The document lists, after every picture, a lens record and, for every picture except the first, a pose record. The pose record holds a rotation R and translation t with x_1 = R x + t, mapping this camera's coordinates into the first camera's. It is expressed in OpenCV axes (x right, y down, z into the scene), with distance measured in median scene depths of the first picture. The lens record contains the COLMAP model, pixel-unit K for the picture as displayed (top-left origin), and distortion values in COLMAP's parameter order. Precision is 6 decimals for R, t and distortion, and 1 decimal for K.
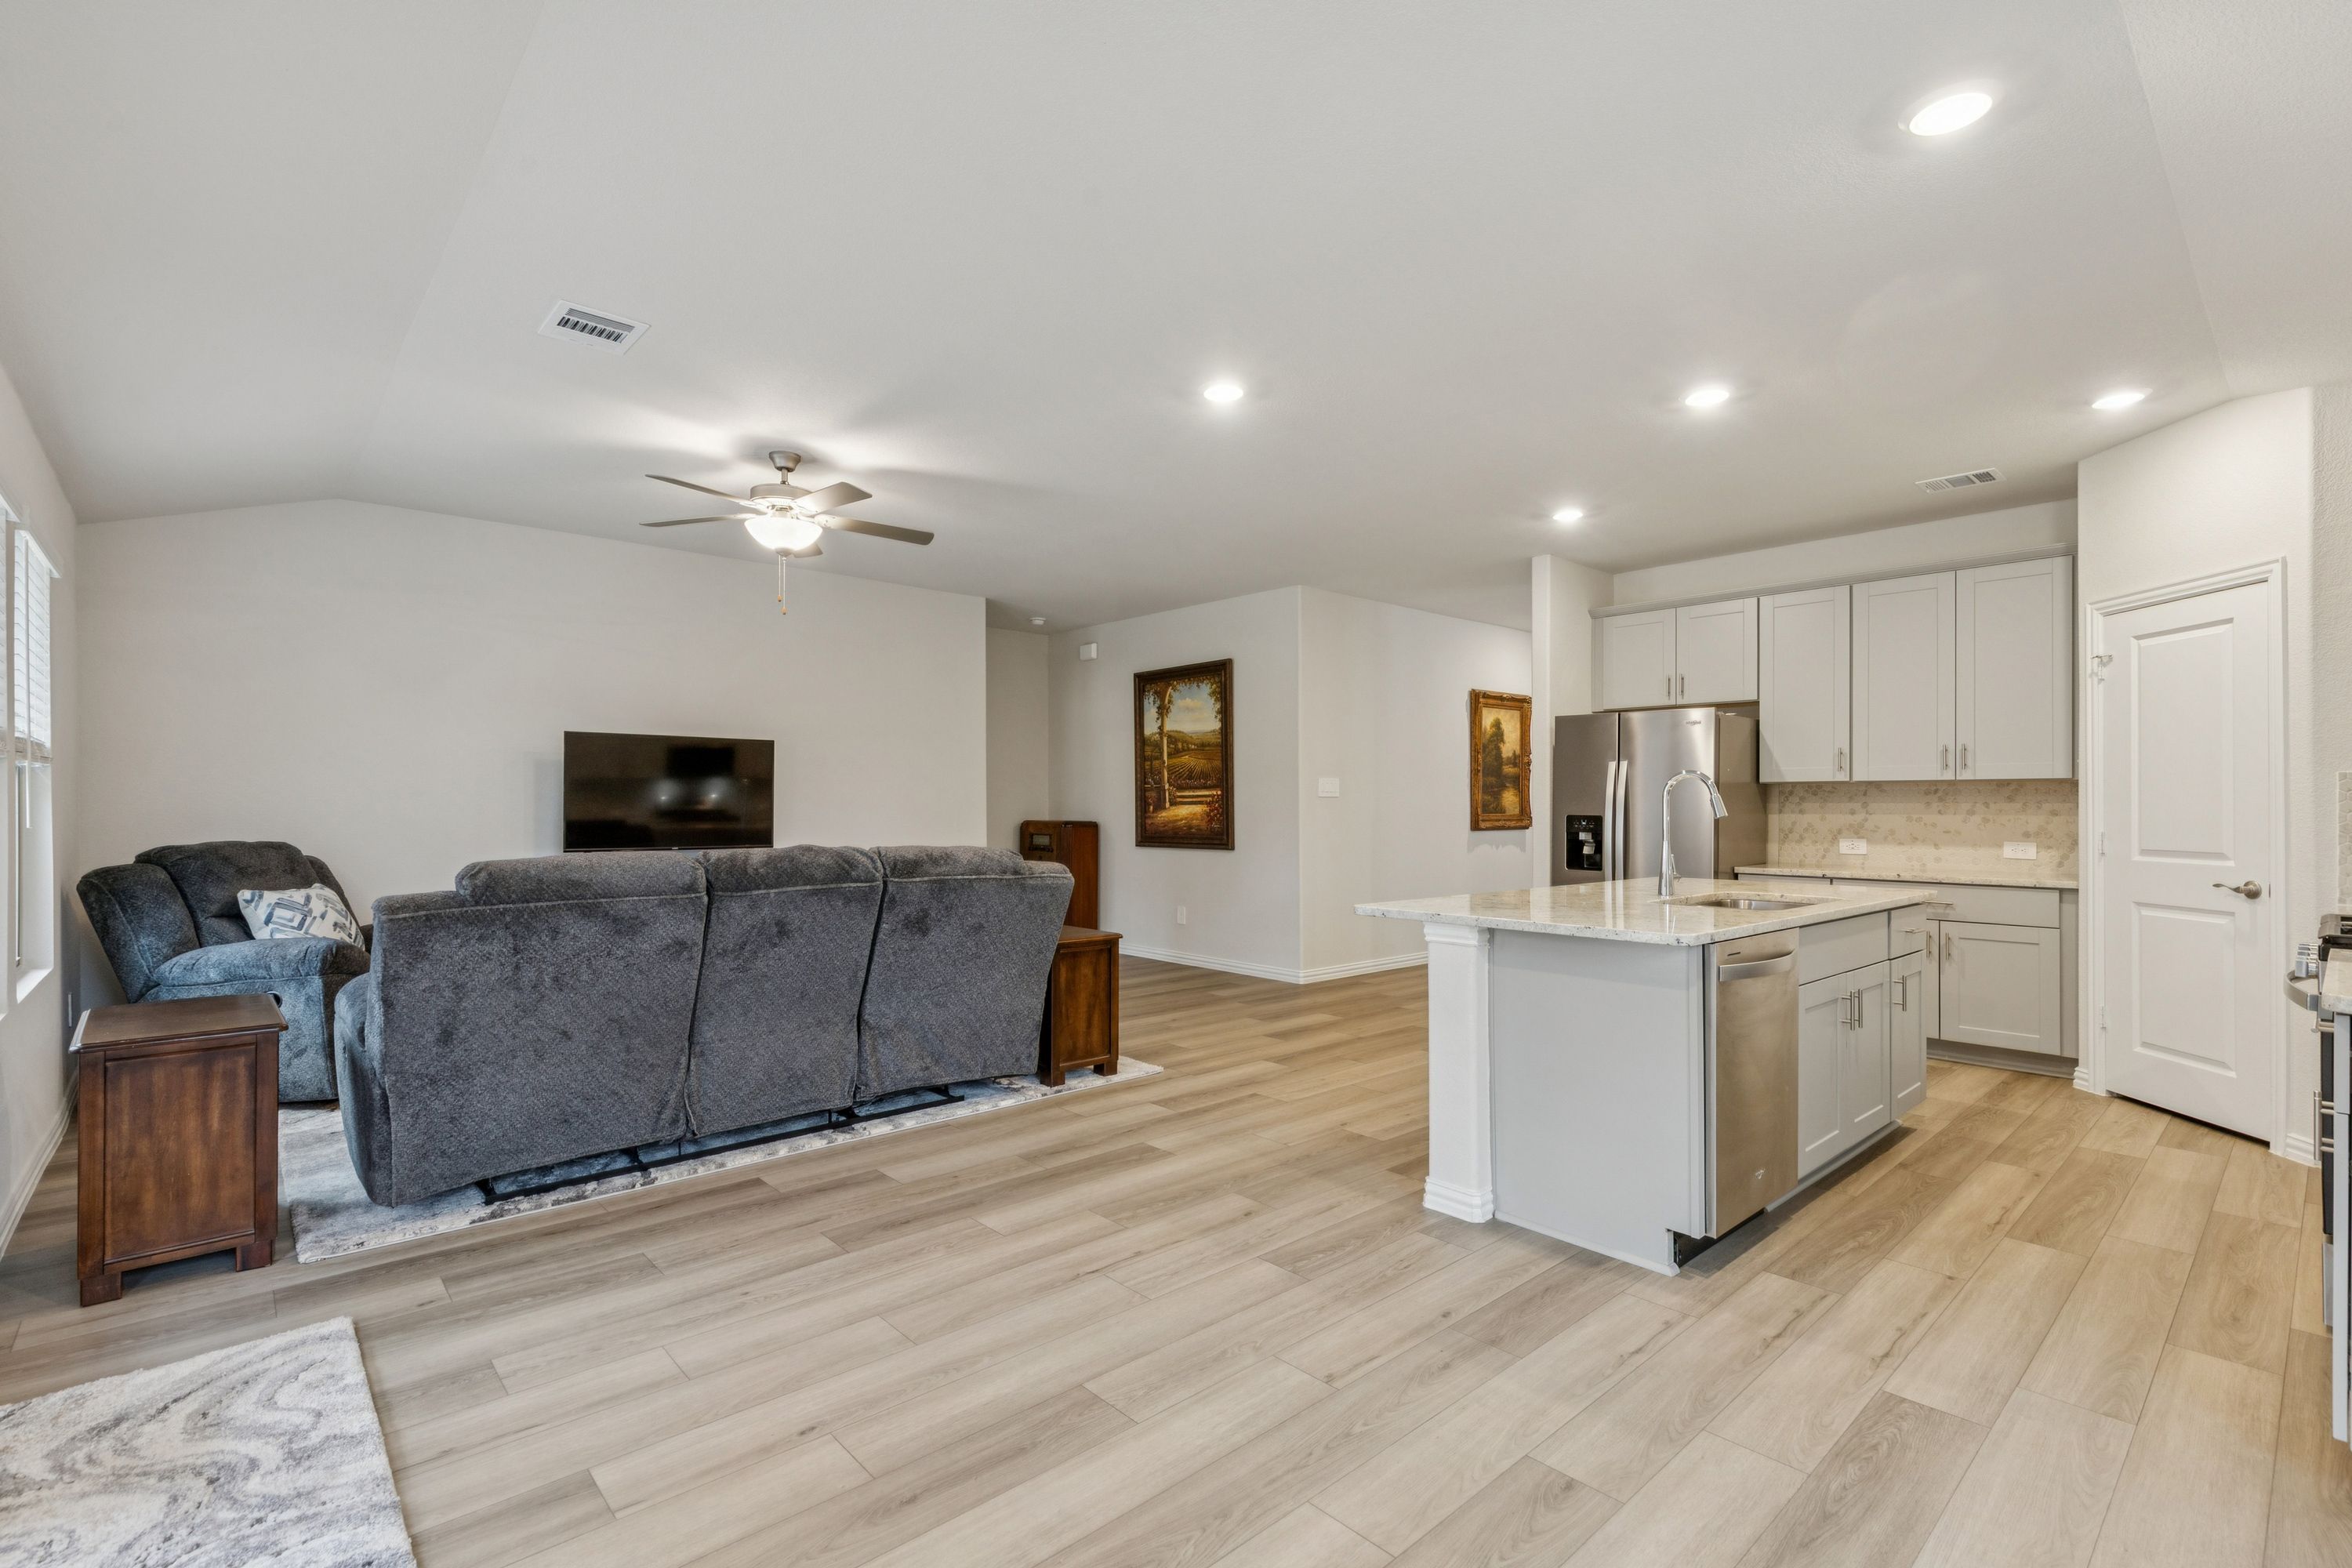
lens RADIAL K [[1062.9, 0, 1172.2], [0, 1062.9, 802.2], [0, 0, 1]] dist [0.004430, -0.001667]
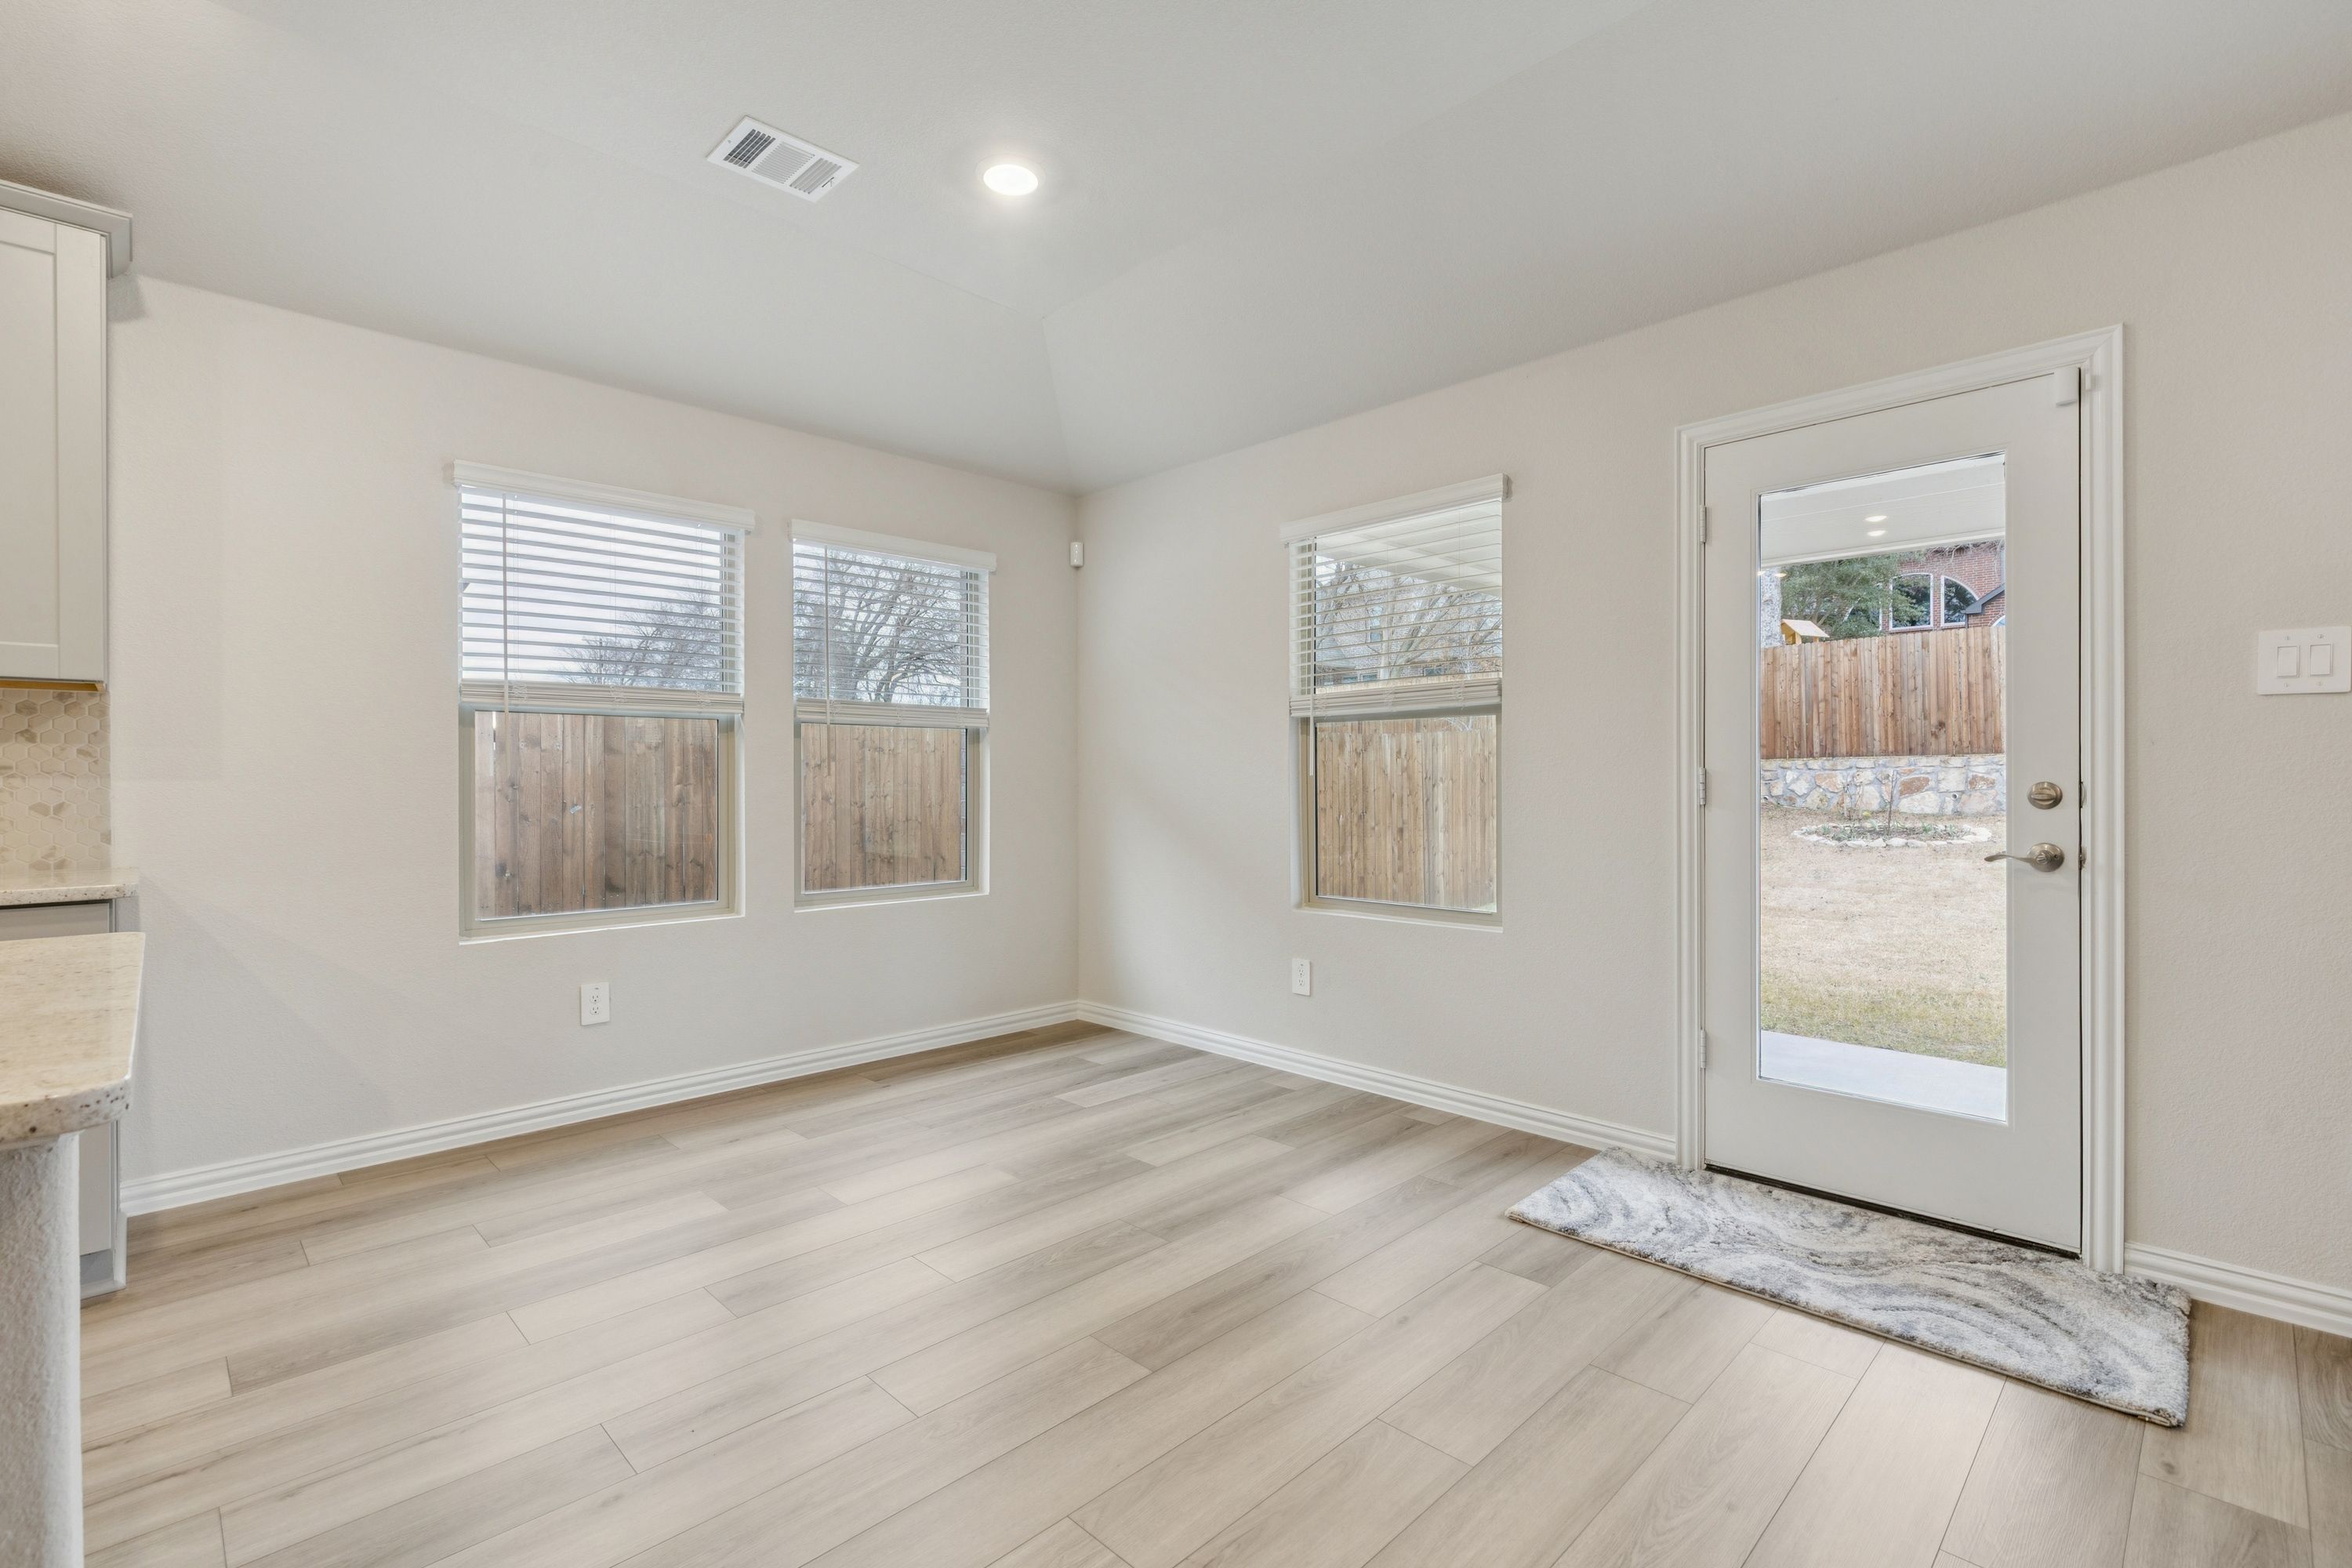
lens RADIAL K [[1062.9, 0, 1171.9], [0, 1062.9, 774.5], [0, 0, 1]] dist [0.004430, -0.001667]
pose [[-0.999143, -0.000452, -0.041381, -0.026618], [-0.000238, 0.999987, -0.005183, 0.021223], [0.041383, -0.005169, -0.999130, 0.791460]]
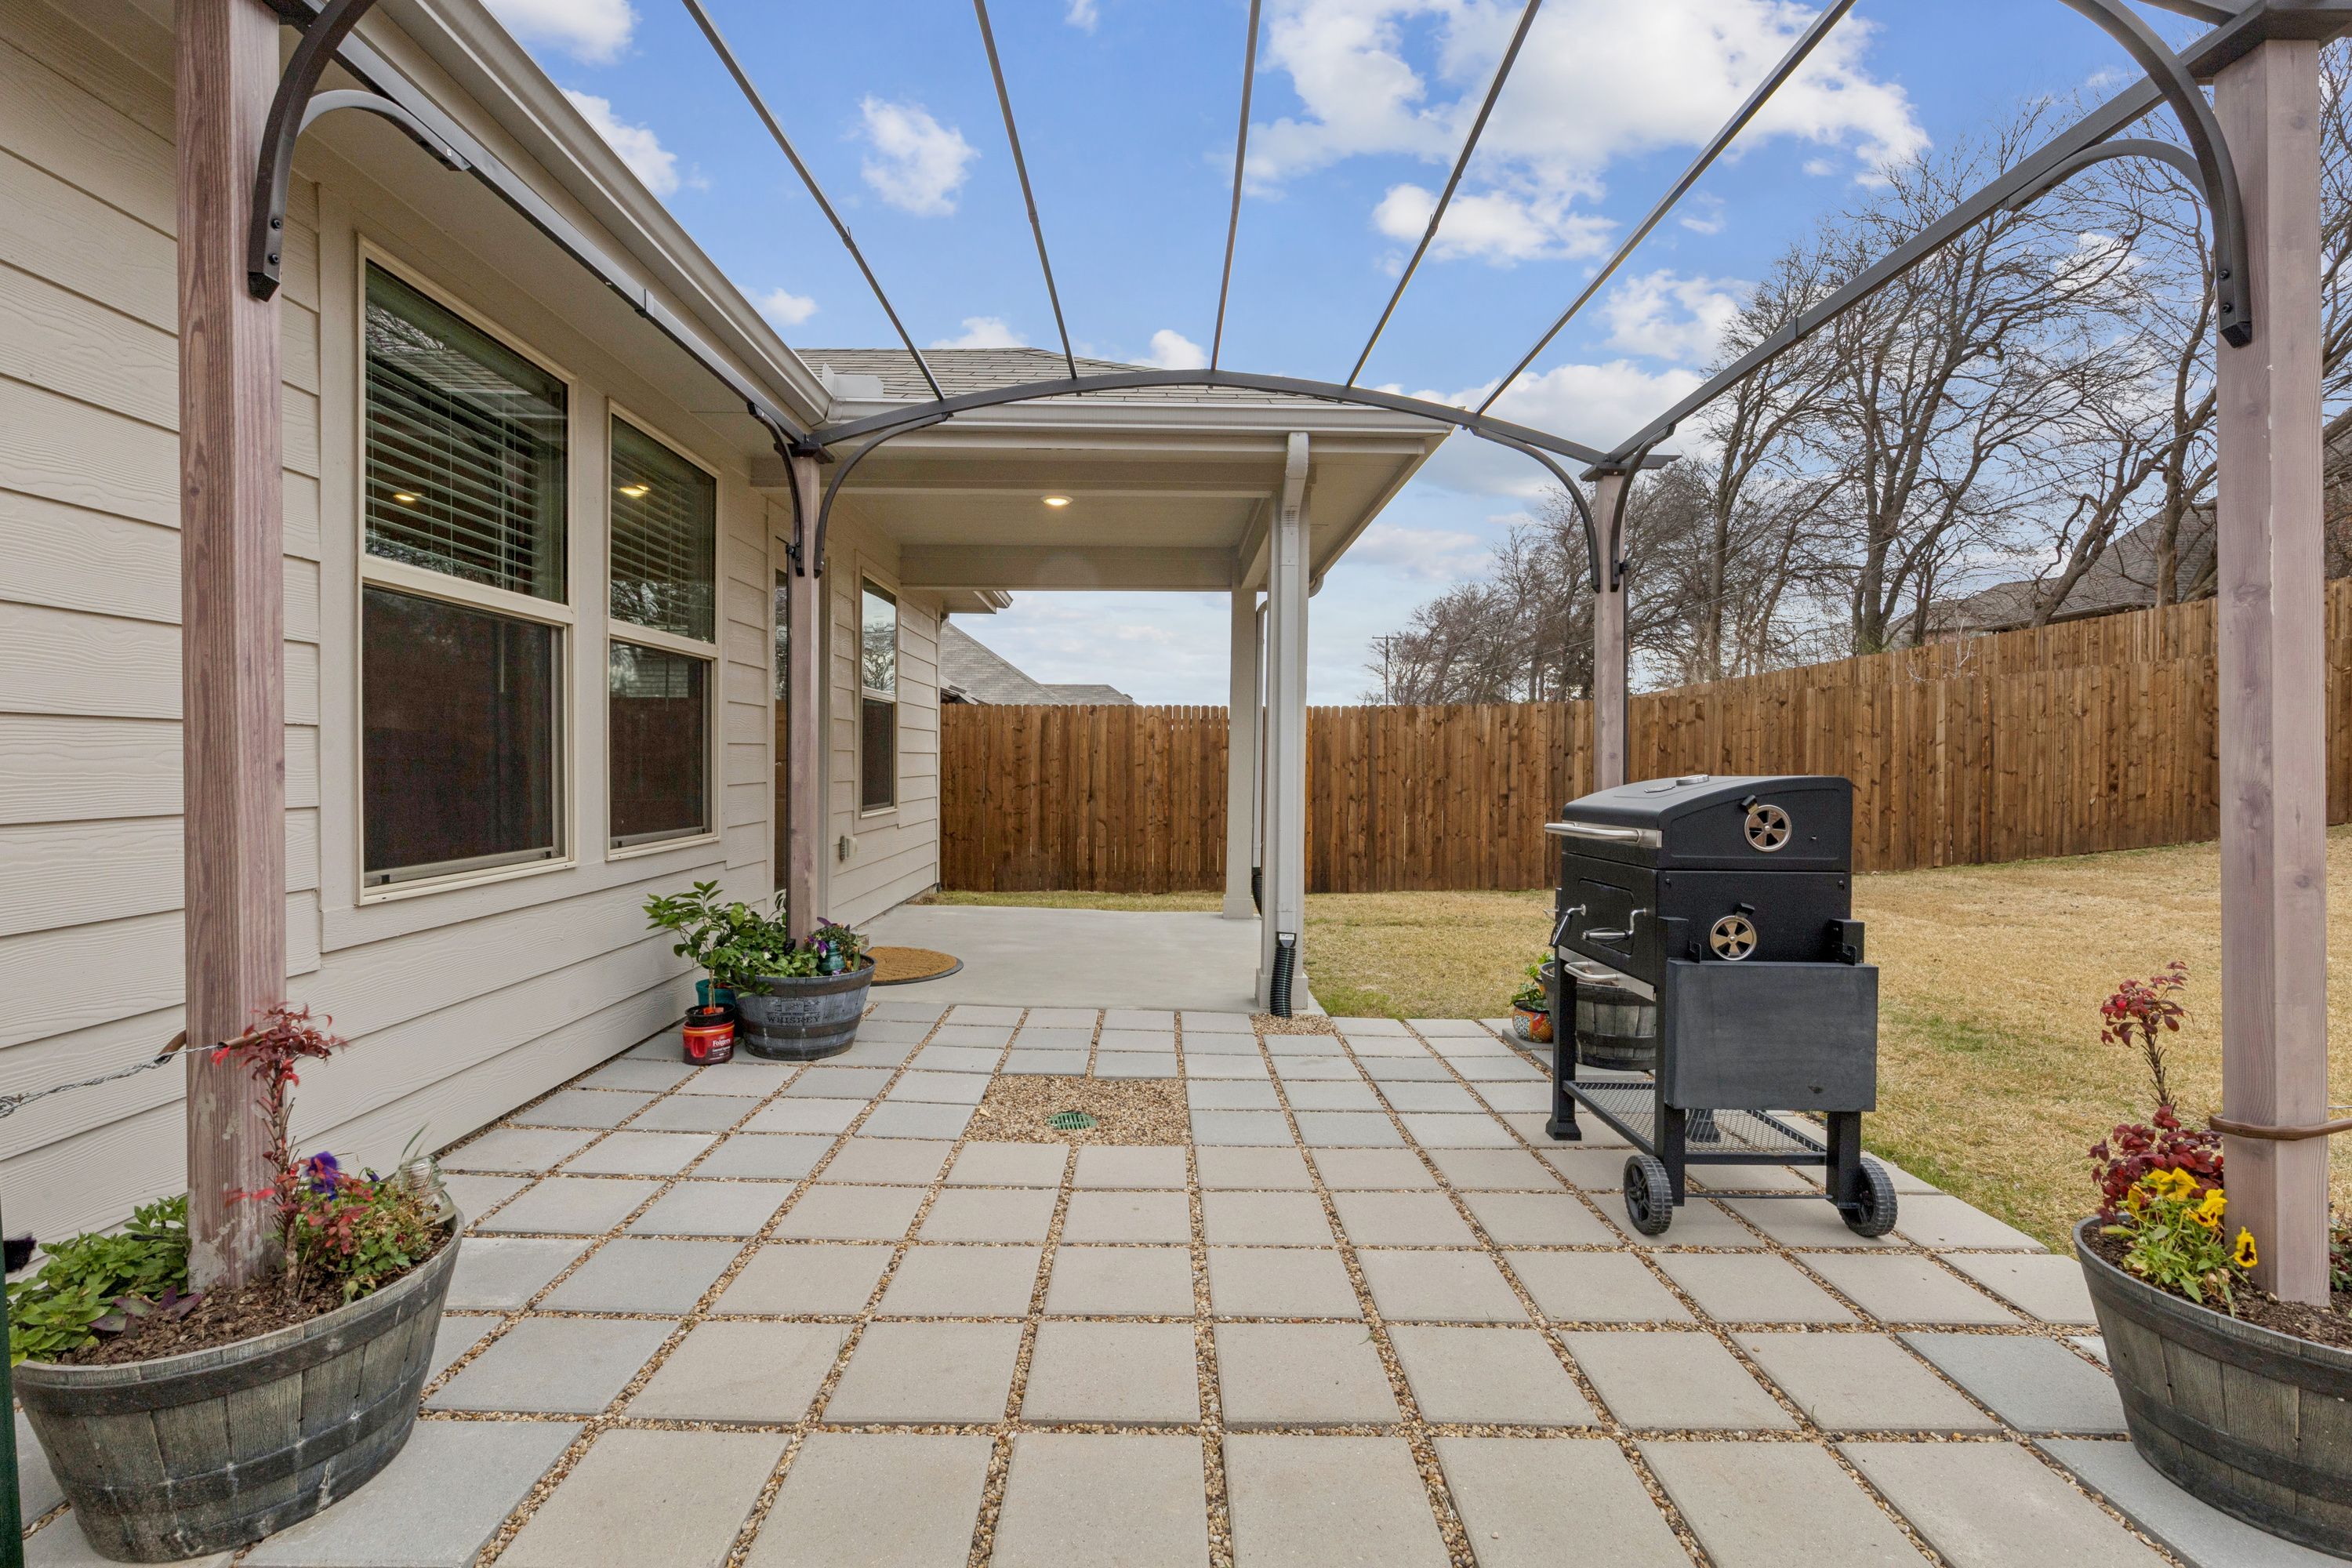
lens RADIAL K [[1062.9, 0, 1162.8], [0, 1062.9, 779.2], [0, 0, 1]] dist [0.004430, -0.001667]
pose [[-0.745534, -0.020342, 0.666157, -1.322595], [-0.010280, 0.999766, 0.019024, 0.046965], [-0.666388, 0.007335, -0.745569, 0.799359]]
